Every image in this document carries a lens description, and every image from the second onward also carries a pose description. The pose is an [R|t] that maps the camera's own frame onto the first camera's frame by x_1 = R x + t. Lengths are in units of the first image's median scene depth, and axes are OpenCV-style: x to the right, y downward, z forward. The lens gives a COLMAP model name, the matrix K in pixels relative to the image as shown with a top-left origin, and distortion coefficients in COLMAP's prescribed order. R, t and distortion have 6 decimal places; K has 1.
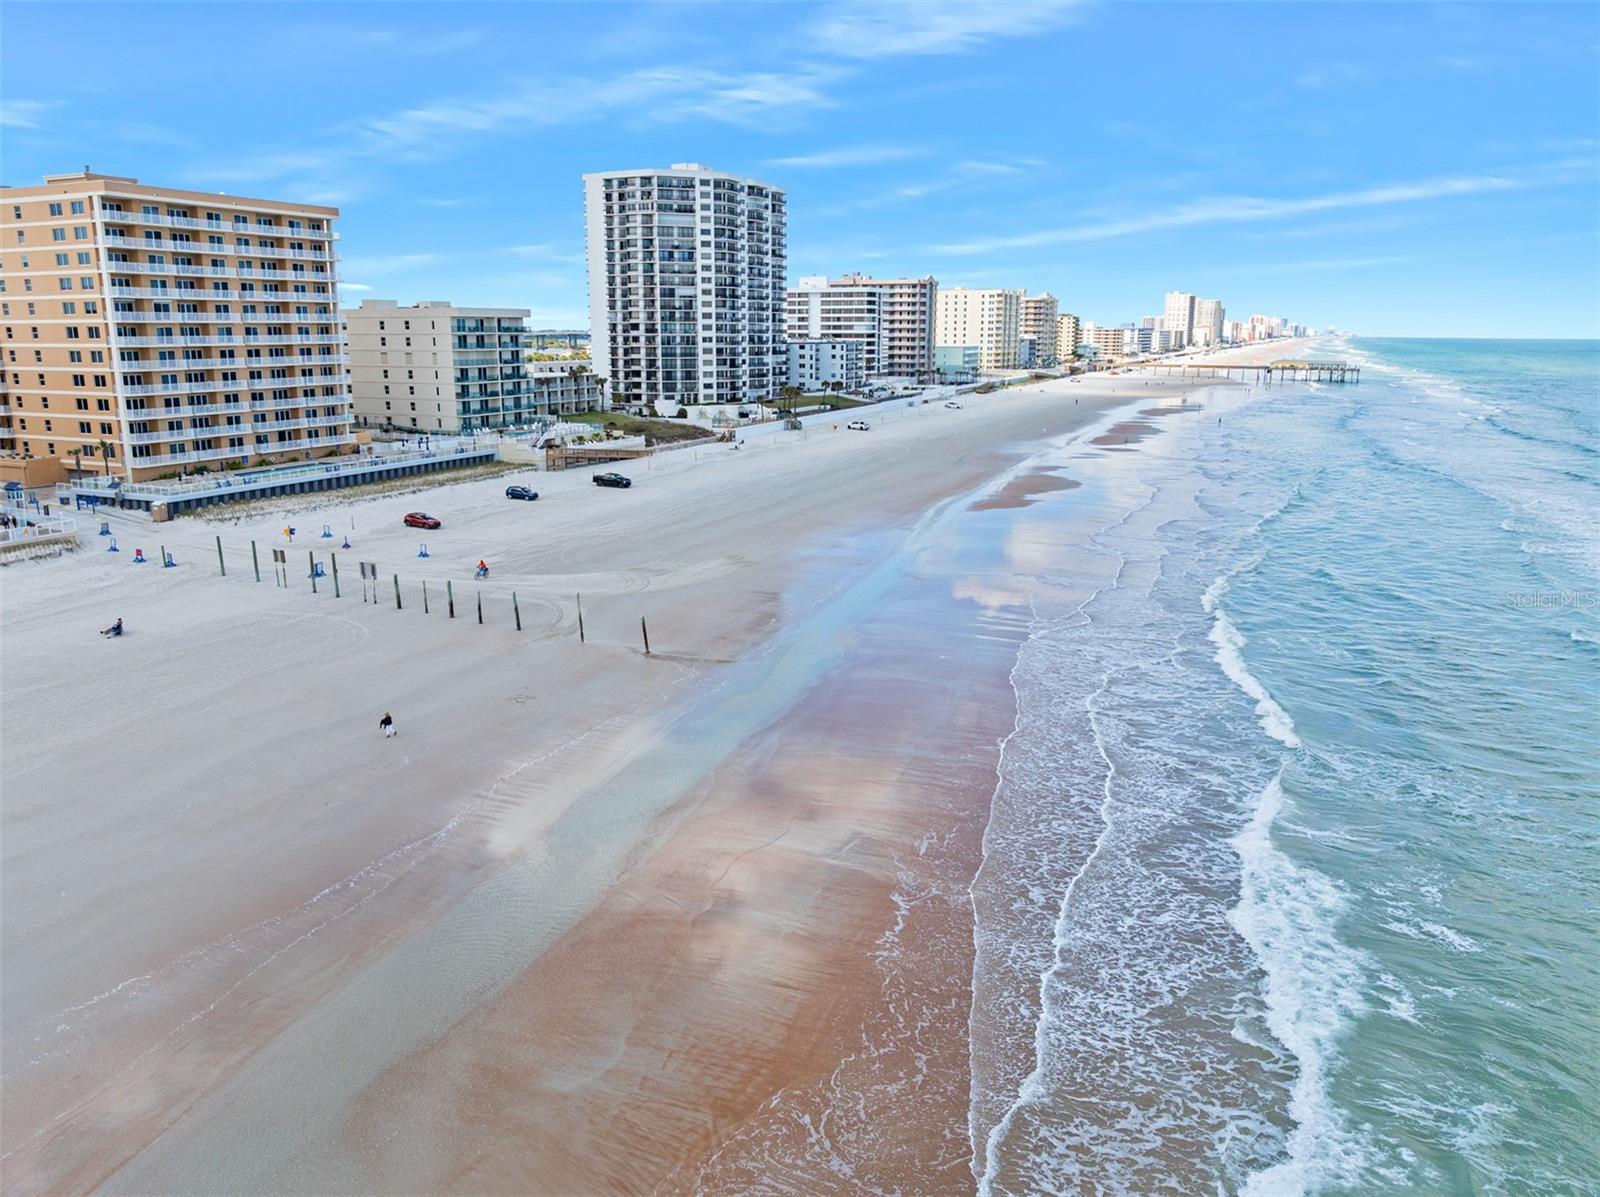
lens RADIAL K [[1121.3, 0, 801.3], [0, 1121.3, 598.0], [0, 0, 1]] dist [-0.025086, -0.011146]
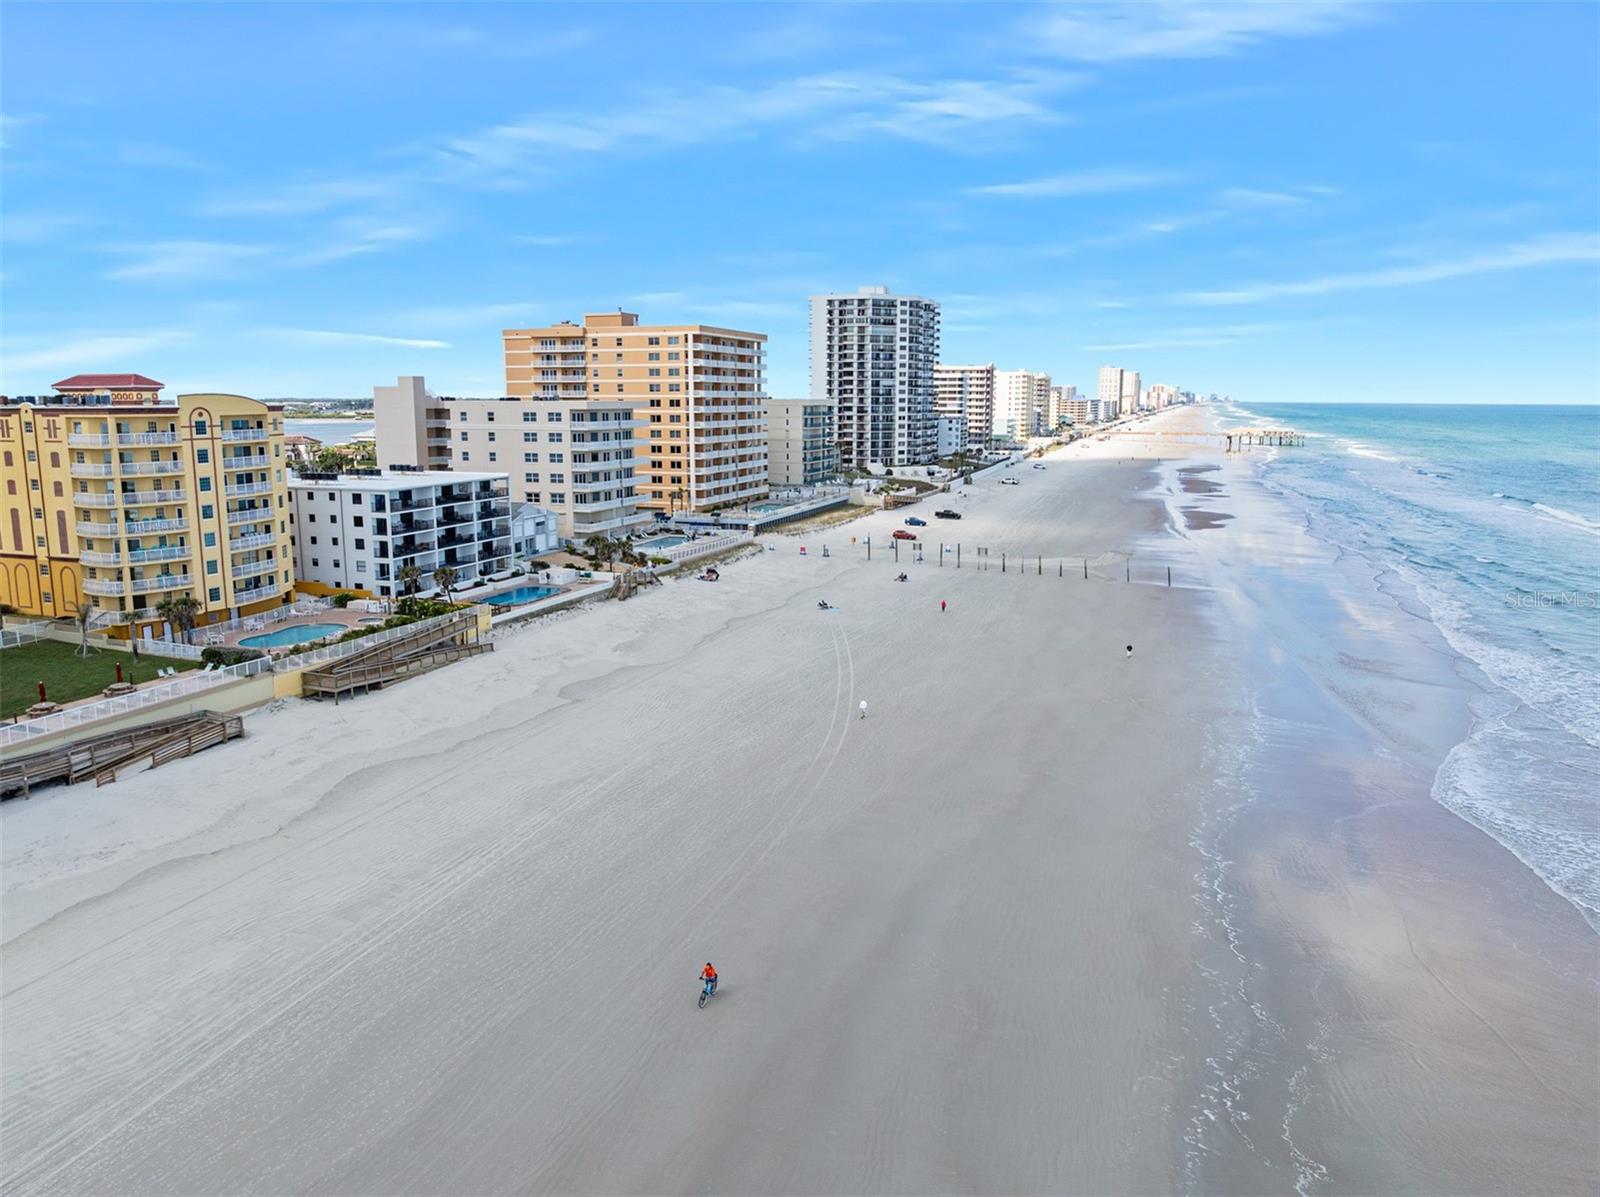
lens RADIAL K [[1121.3, 0, 803.9], [0, 1121.3, 595.3], [0, 0, 1]] dist [-0.025086, -0.011146]
pose [[0.995768, -0.018041, 0.090118, -0.328604], [0.023417, 0.997985, -0.058965, 0.057317], [-0.088873, 0.060825, 0.994184, -0.310360]]
